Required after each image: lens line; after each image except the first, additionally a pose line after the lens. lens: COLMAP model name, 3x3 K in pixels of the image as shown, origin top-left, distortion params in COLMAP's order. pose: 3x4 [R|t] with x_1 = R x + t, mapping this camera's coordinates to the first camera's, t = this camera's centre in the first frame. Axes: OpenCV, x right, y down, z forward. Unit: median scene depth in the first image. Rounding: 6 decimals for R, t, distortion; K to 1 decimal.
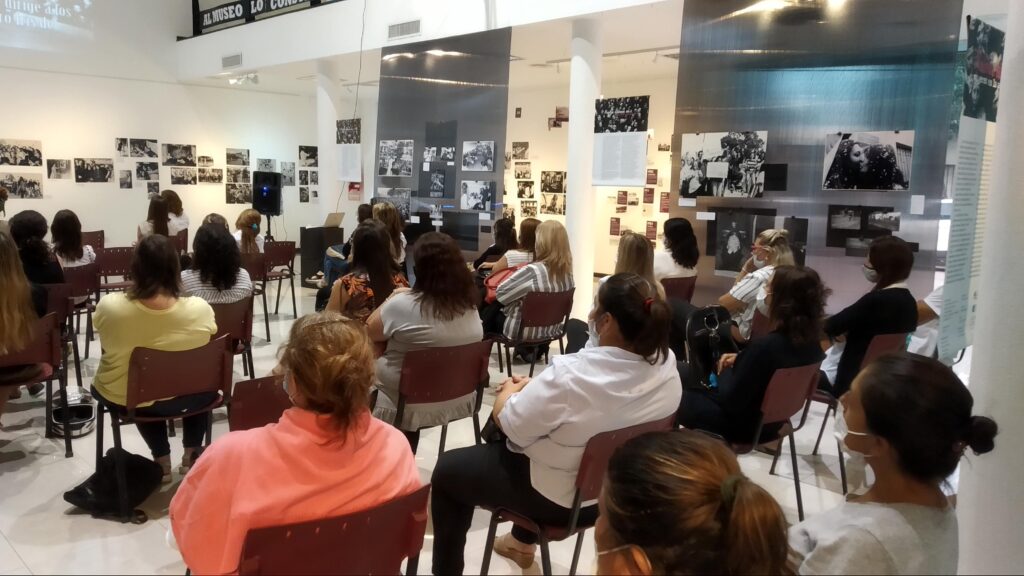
lens RADIAL K [[778.2, 0, 513.7], [0, 778.2, 292.1], [0, 0, 1]] dist [0.005778, -0.027657]
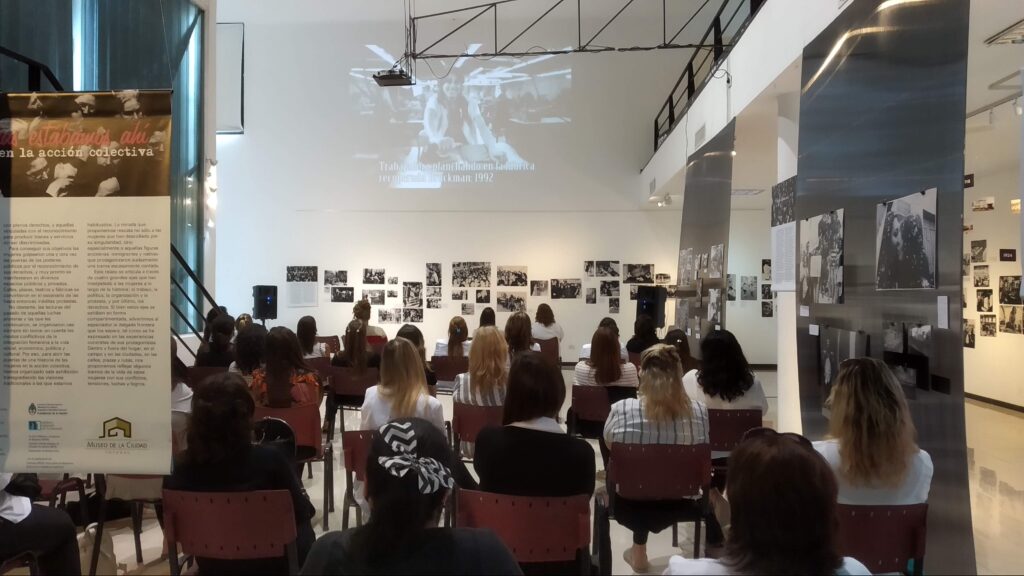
lens RADIAL K [[778.2, 0, 511.4], [0, 778.2, 285.8], [0, 0, 1]] dist [0.005778, -0.027657]
pose [[0.660498, -0.026117, -0.750374, 0.291738], [-0.092682, 0.988916, -0.116000, -0.013588], [0.745086, 0.146164, 0.650756, 0.150070]]
